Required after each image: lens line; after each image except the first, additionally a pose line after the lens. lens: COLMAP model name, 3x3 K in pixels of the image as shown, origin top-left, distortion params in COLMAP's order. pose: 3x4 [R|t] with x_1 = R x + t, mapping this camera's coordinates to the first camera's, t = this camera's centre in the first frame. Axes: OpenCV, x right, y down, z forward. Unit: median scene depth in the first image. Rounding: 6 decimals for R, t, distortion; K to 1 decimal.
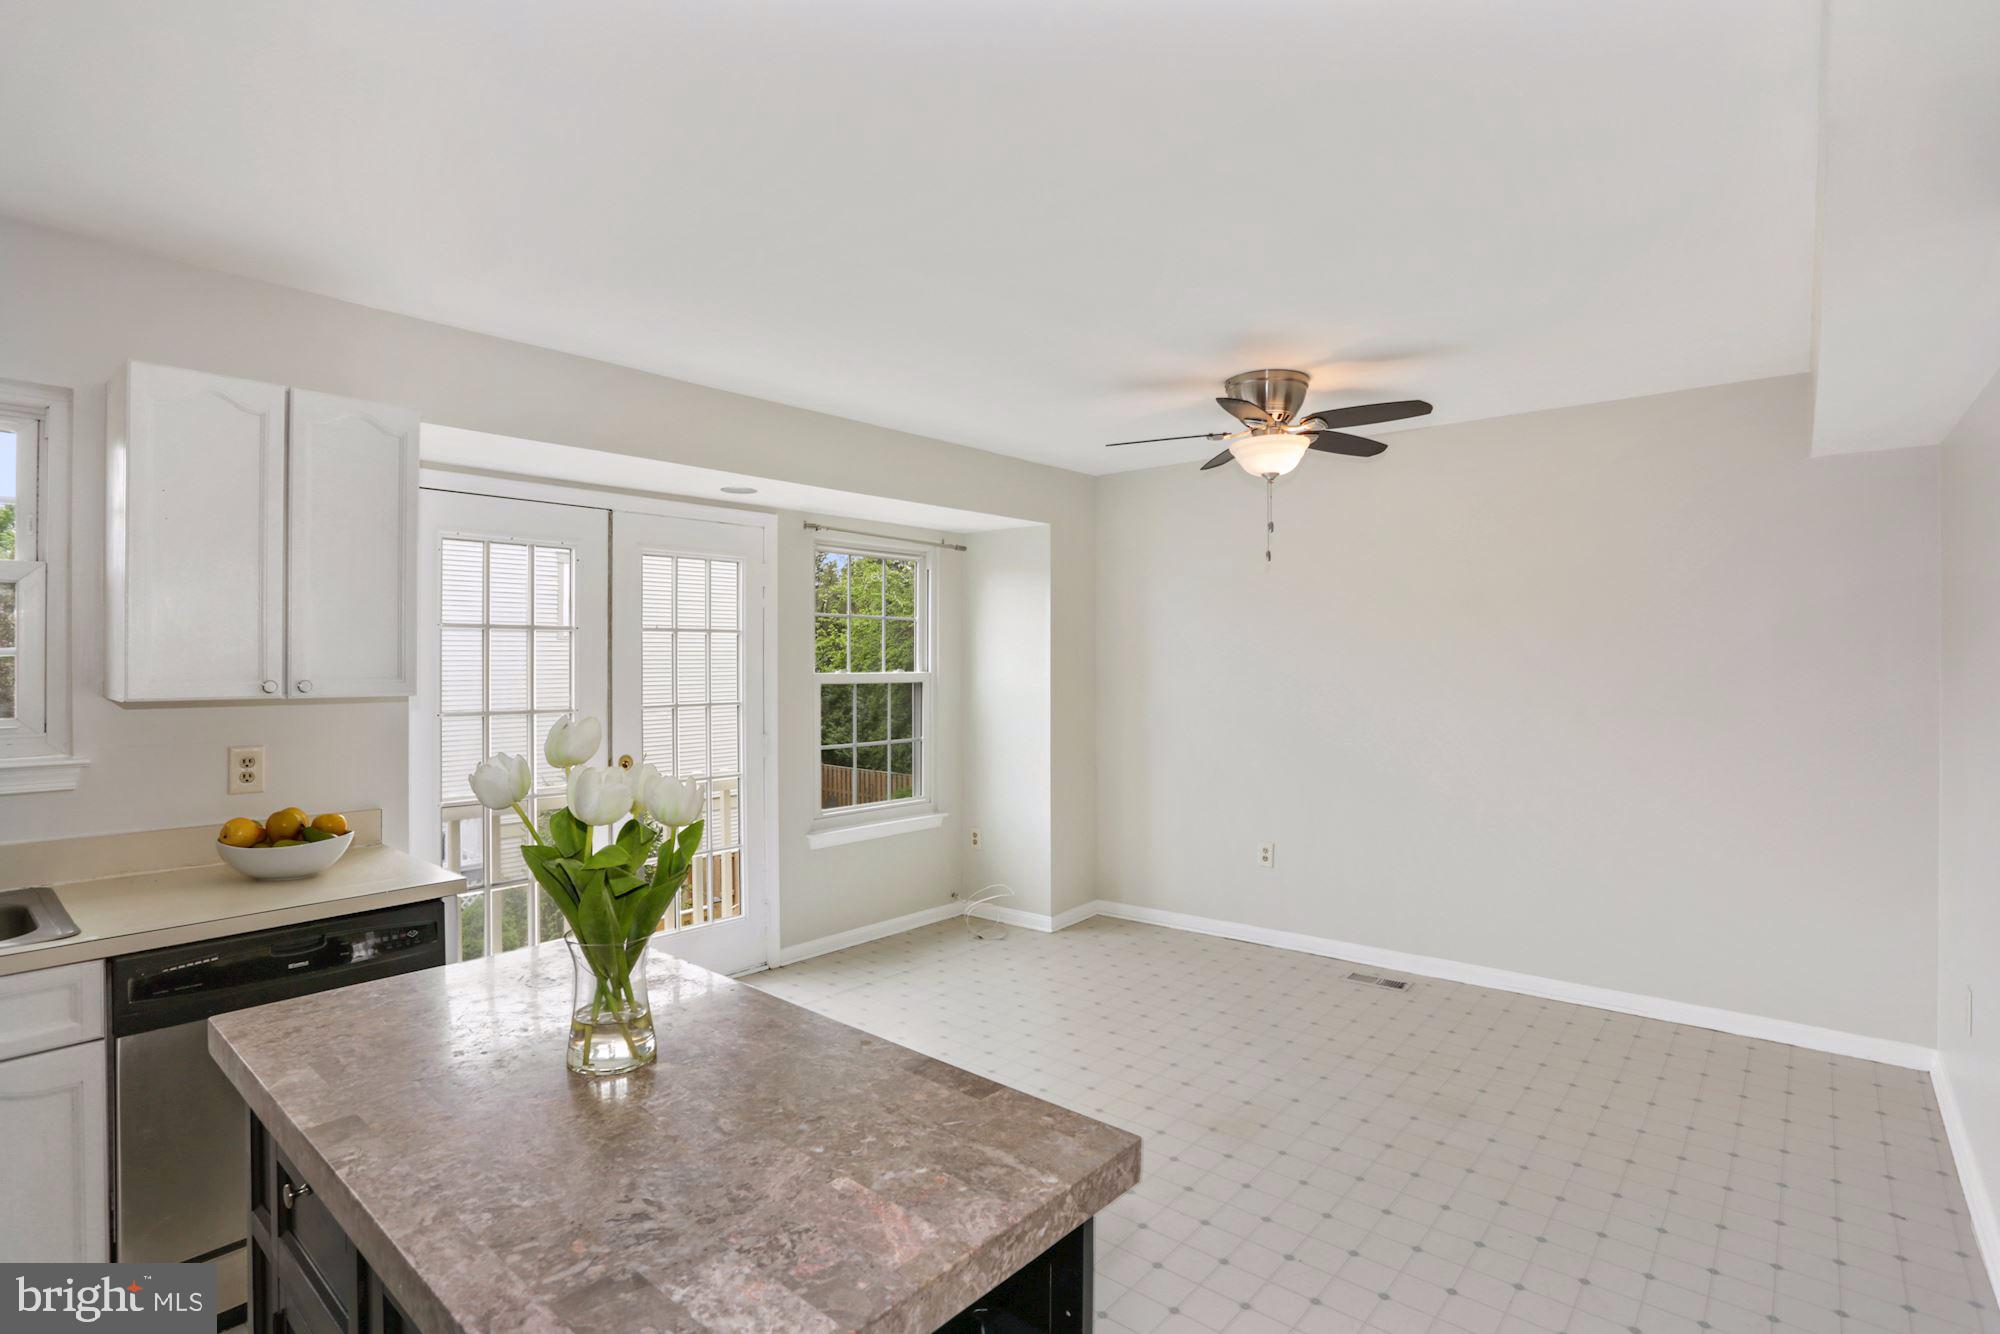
lens RADIAL K [[982.8, 0, 1002.8], [0, 982.8, 654.6], [0, 0, 1]] dist [-0.068695, 0.027703]
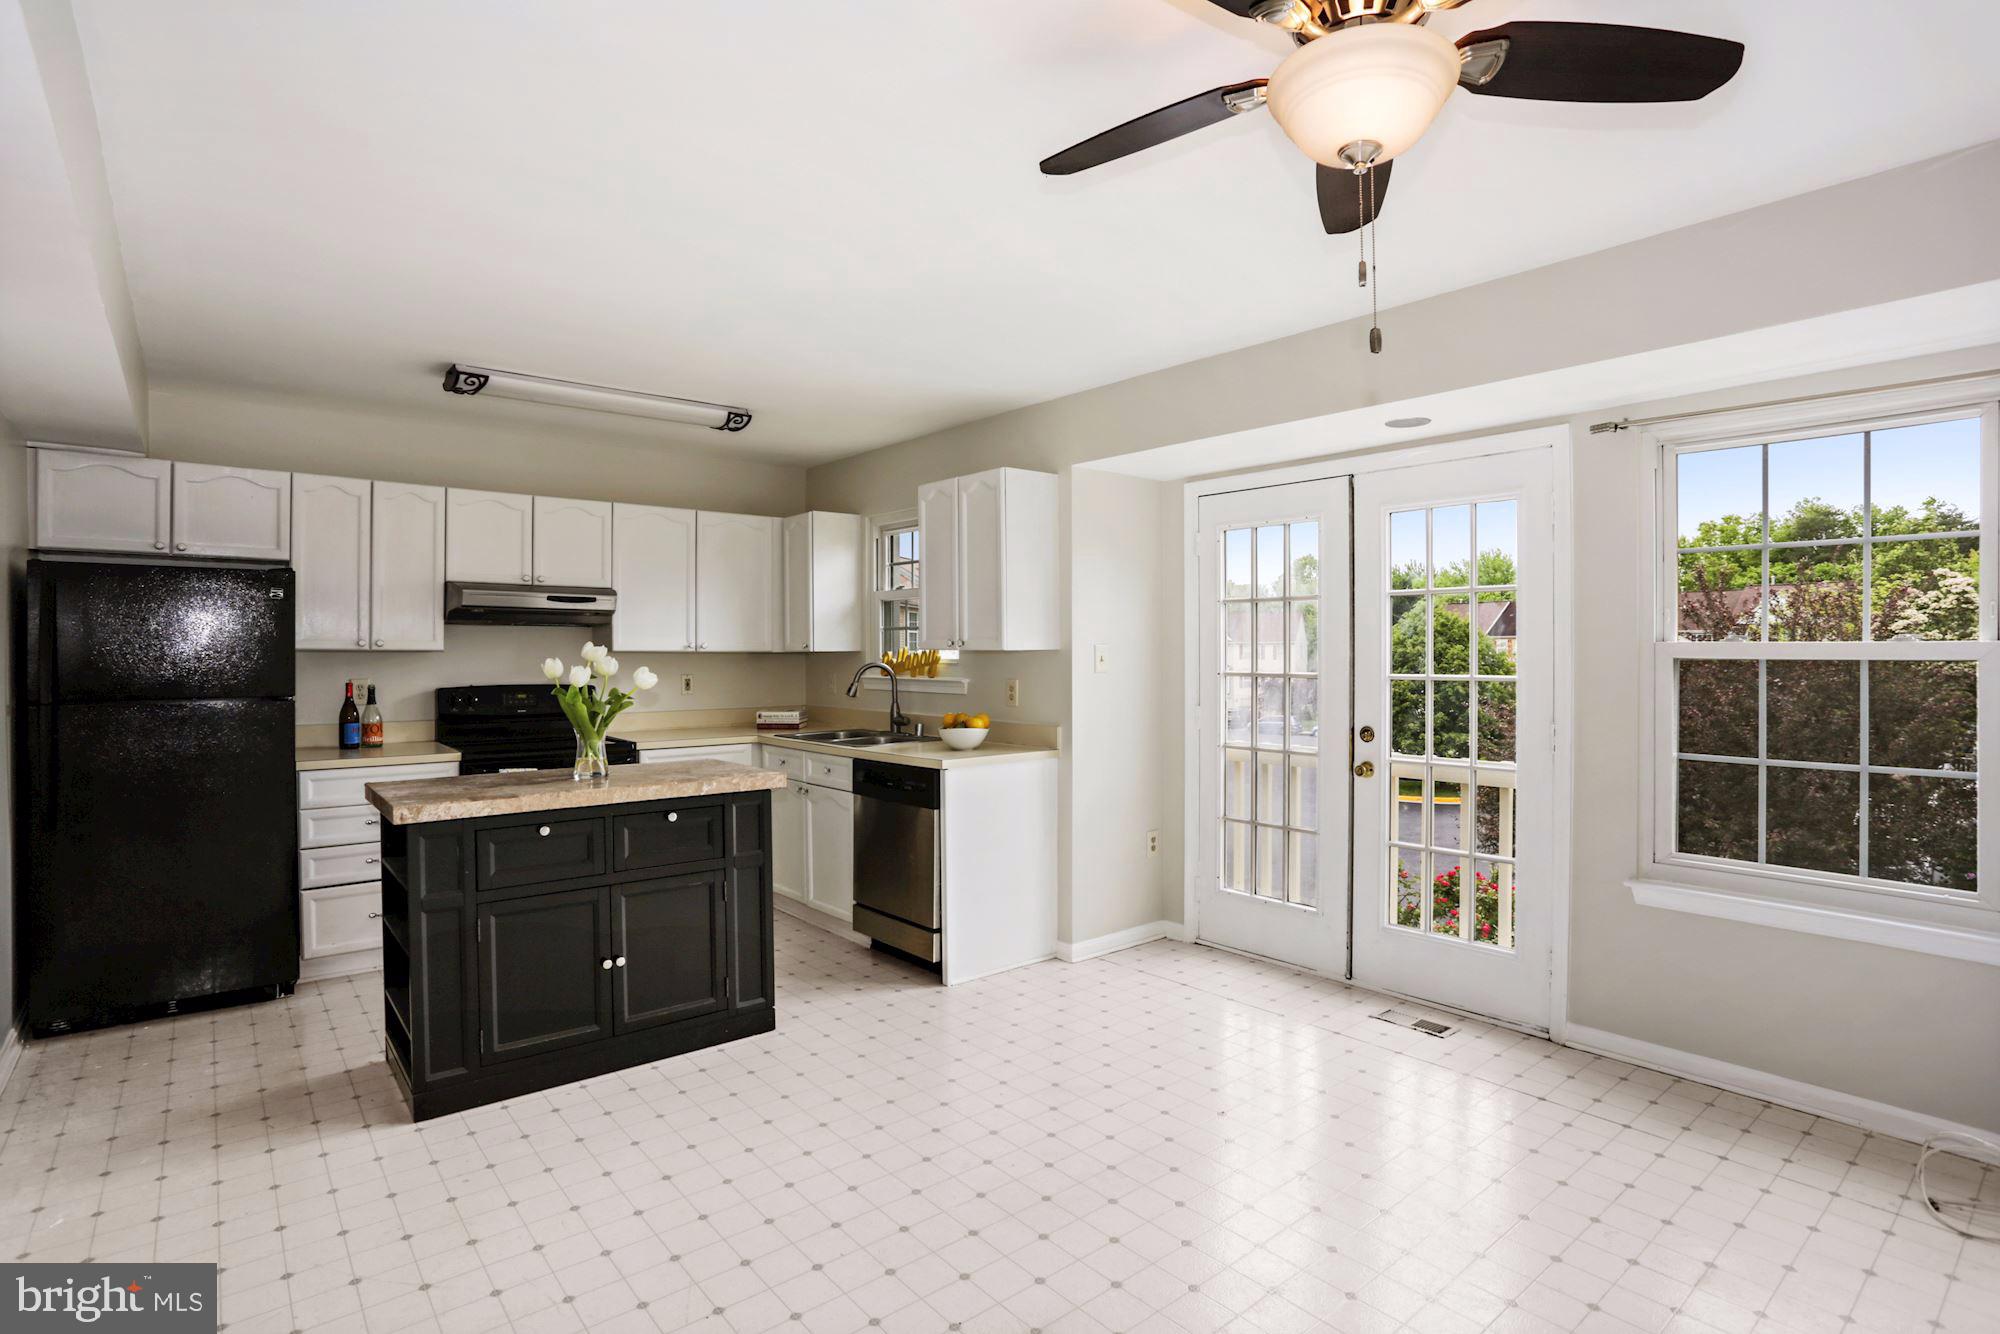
lens RADIAL K [[985.0, 0, 989.0], [0, 985.0, 648.2], [0, 0, 1]] dist [-0.074065, 0.029525]
pose [[-0.178849, -0.007030, -0.983852, 0.647986], [0.003409, 0.999964, -0.007765, 0.033465], [0.983871, -0.004743, -0.178818, 0.829681]]
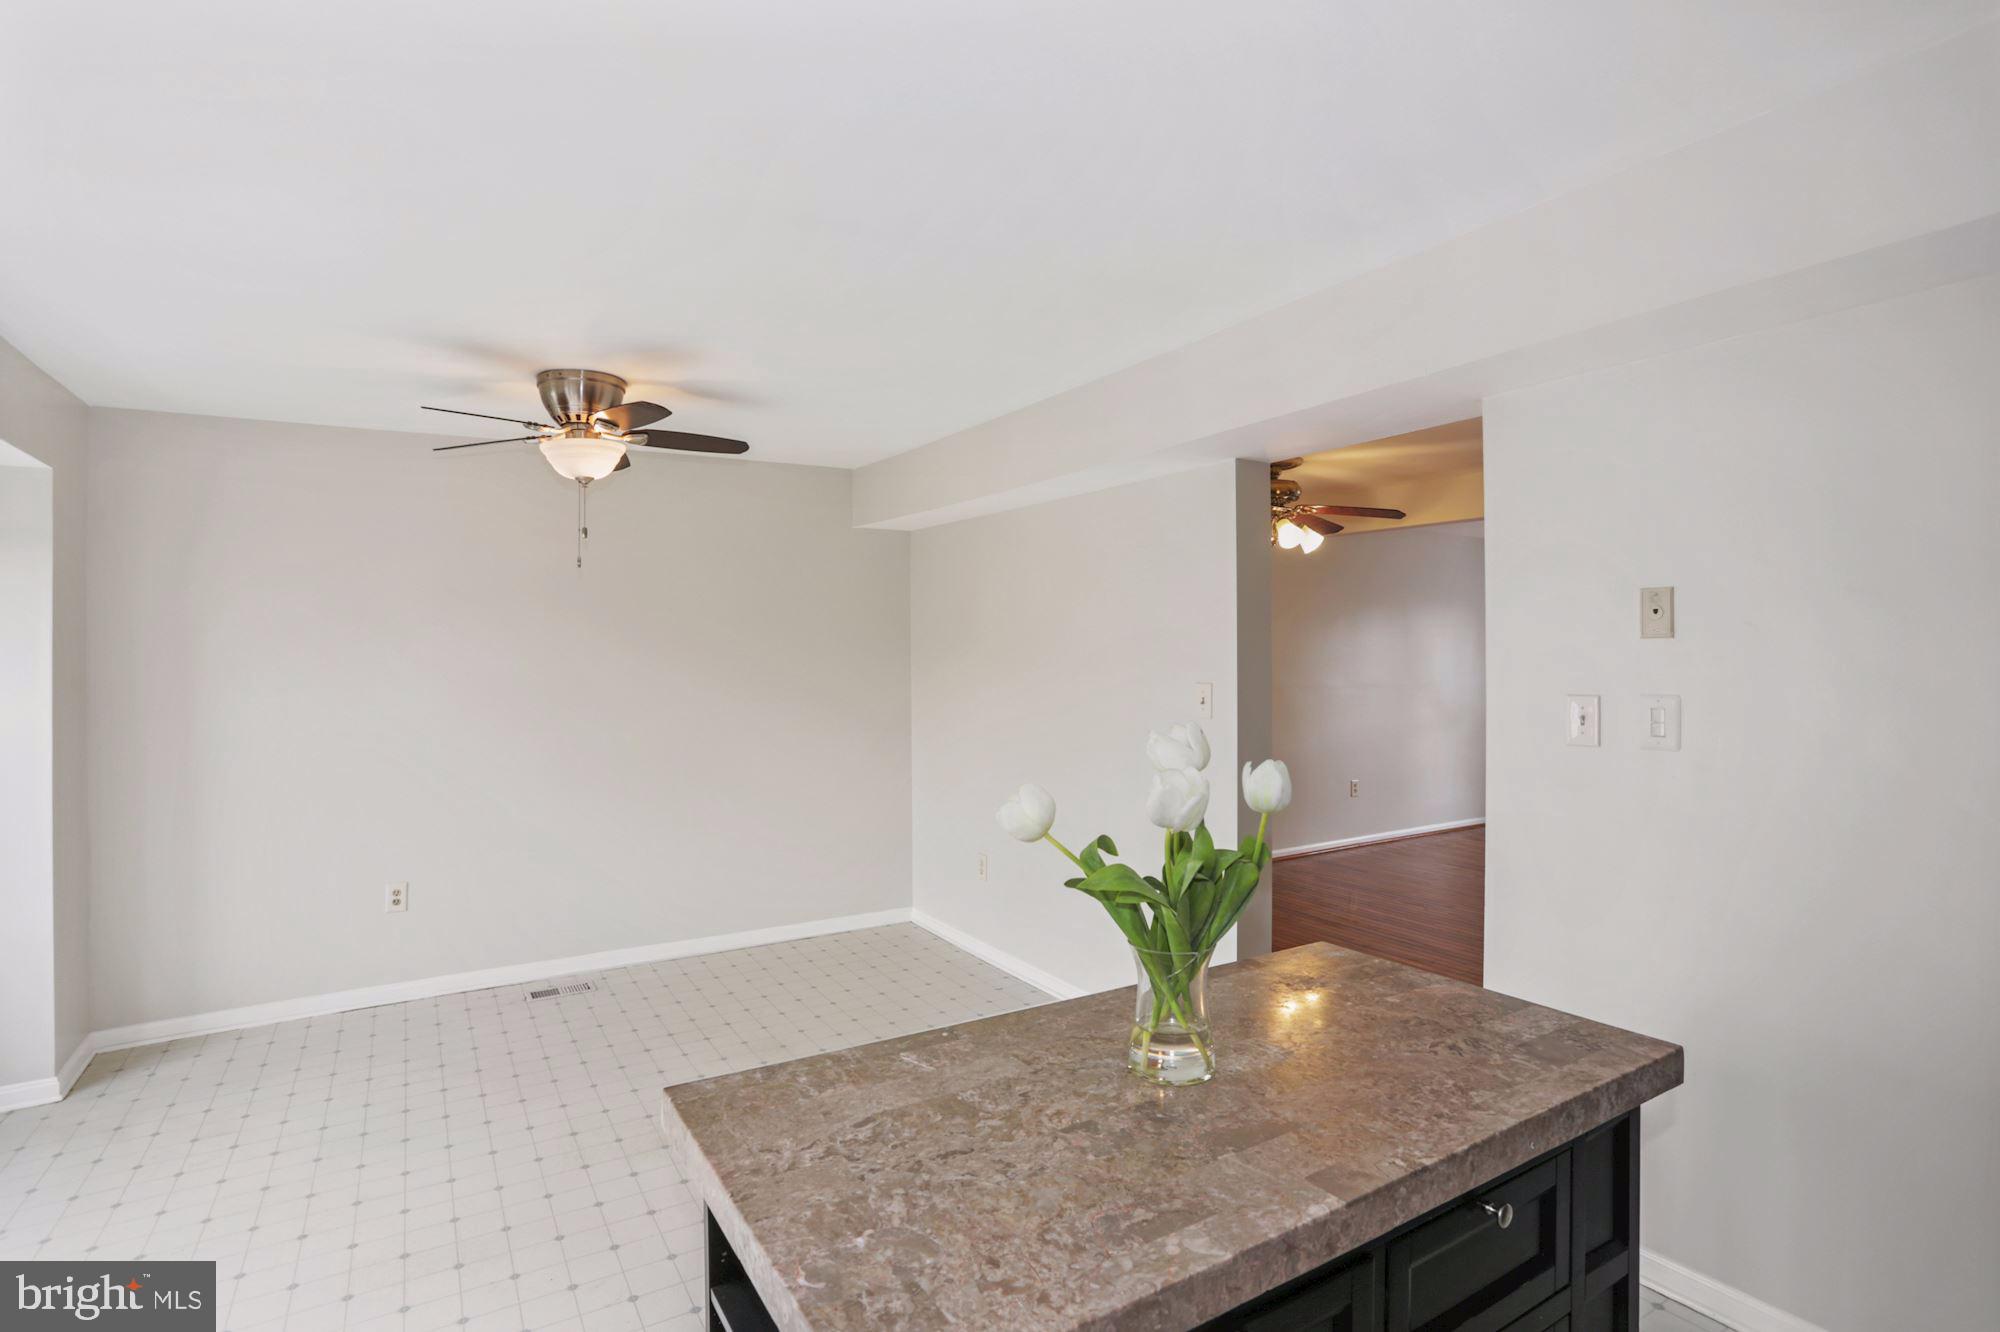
lens RADIAL K [[982.8, 0, 1002.8], [0, 982.8, 653.6], [0, 0, 1]] dist [-0.068695, 0.027703]
pose [[0.305015, 0.002546, 0.952344, -0.465363], [0.009118, 0.999943, -0.005594, -0.001260], [-0.952304, 0.010389, 0.304975, 0.283199]]
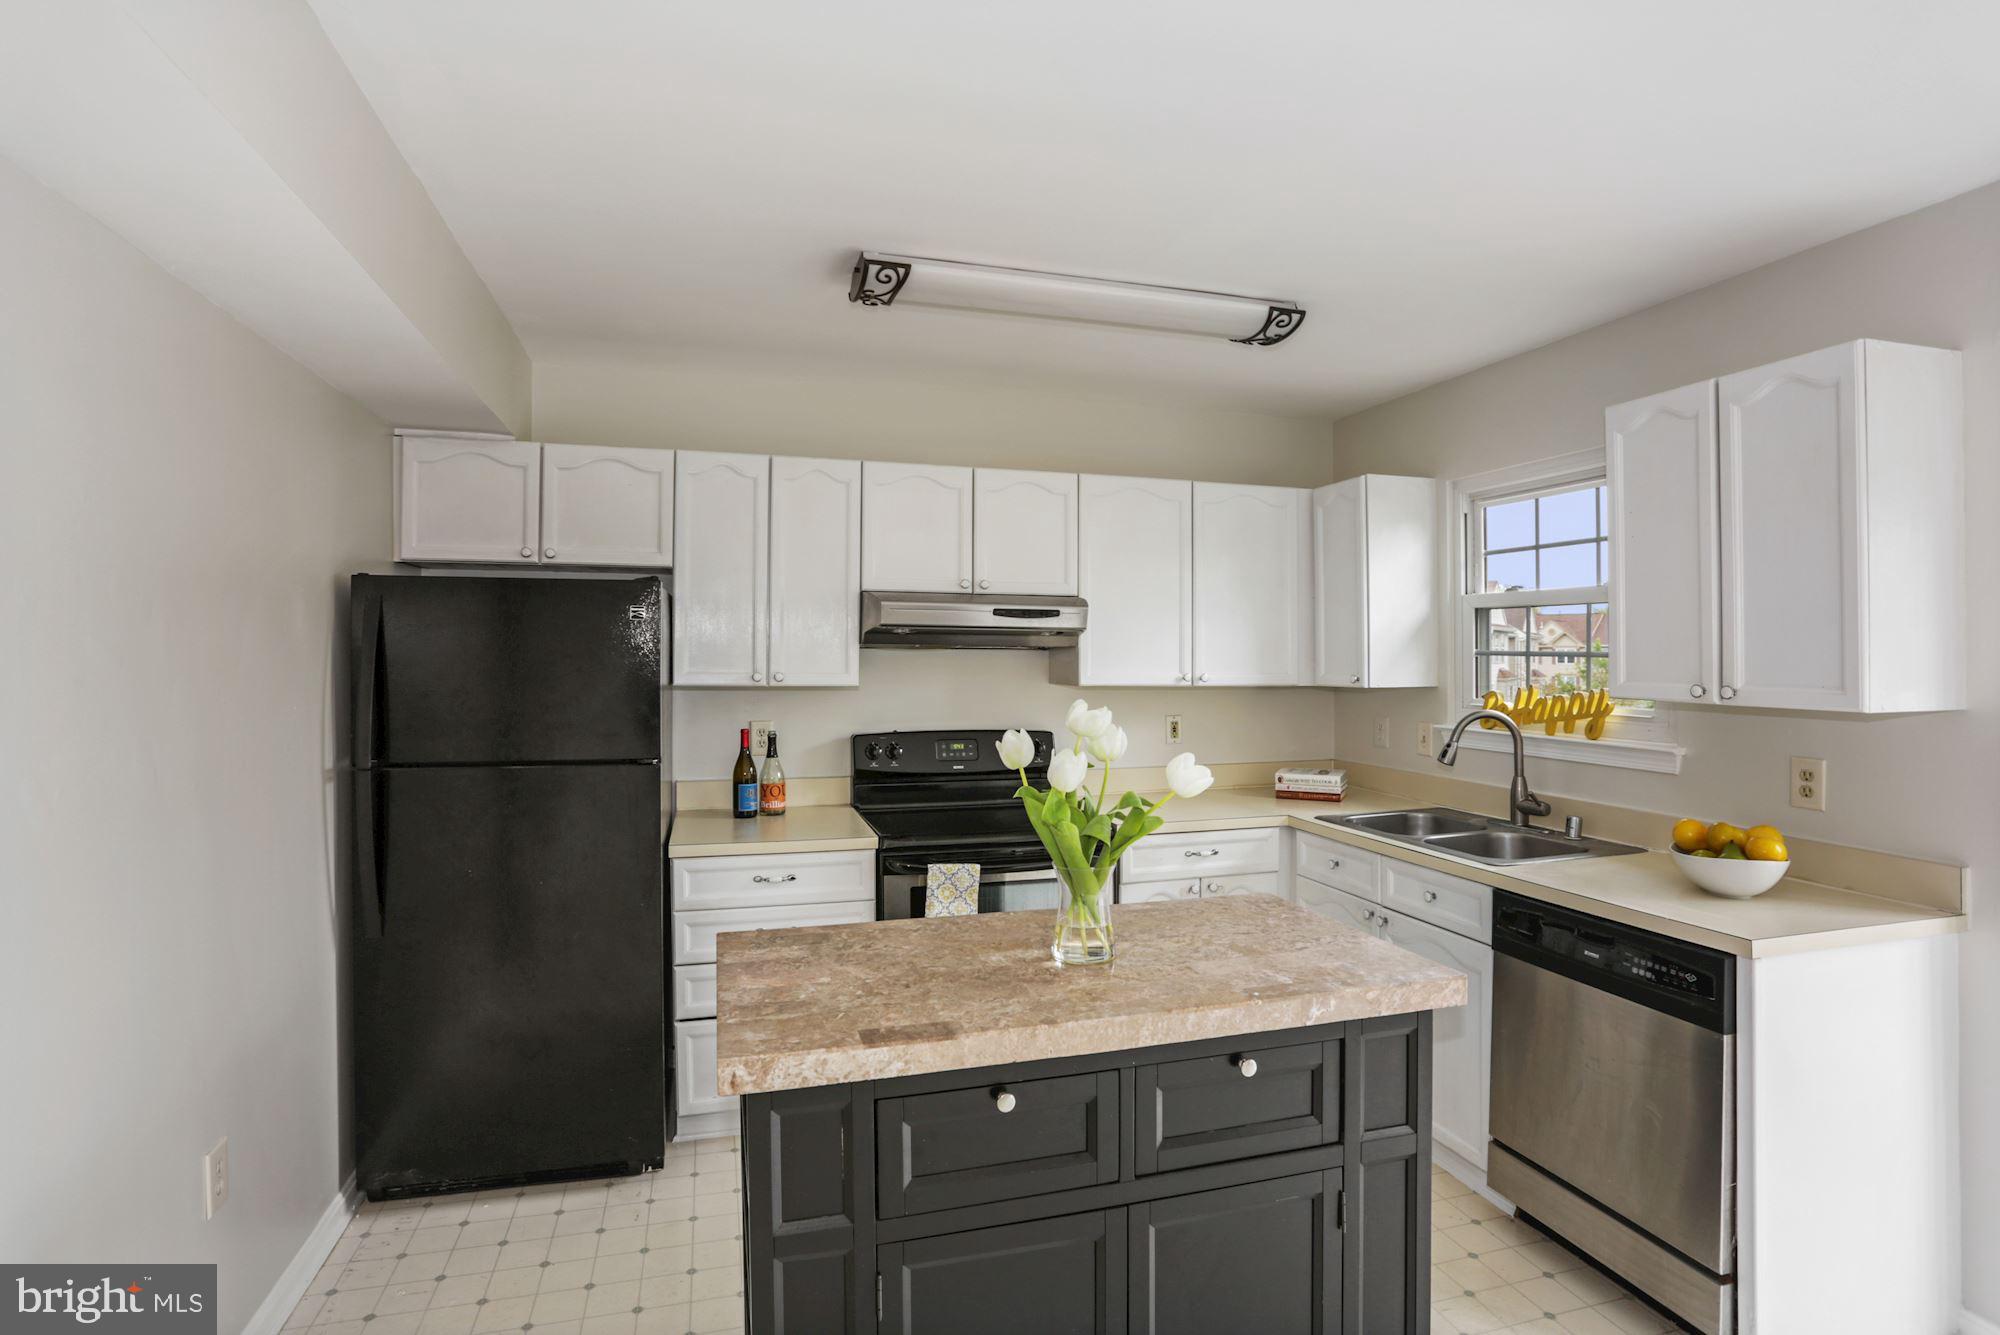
lens RADIAL K [[982.8, 0, 1002.8], [0, 982.8, 655.1], [0, 0, 1]] dist [-0.068695, 0.027703]
pose [[-0.547851, -0.003383, -0.836569, 0.268055], [-0.002407, 0.999994, -0.002467, -0.000543], [0.836573, 0.000662, -0.547856, 0.548112]]
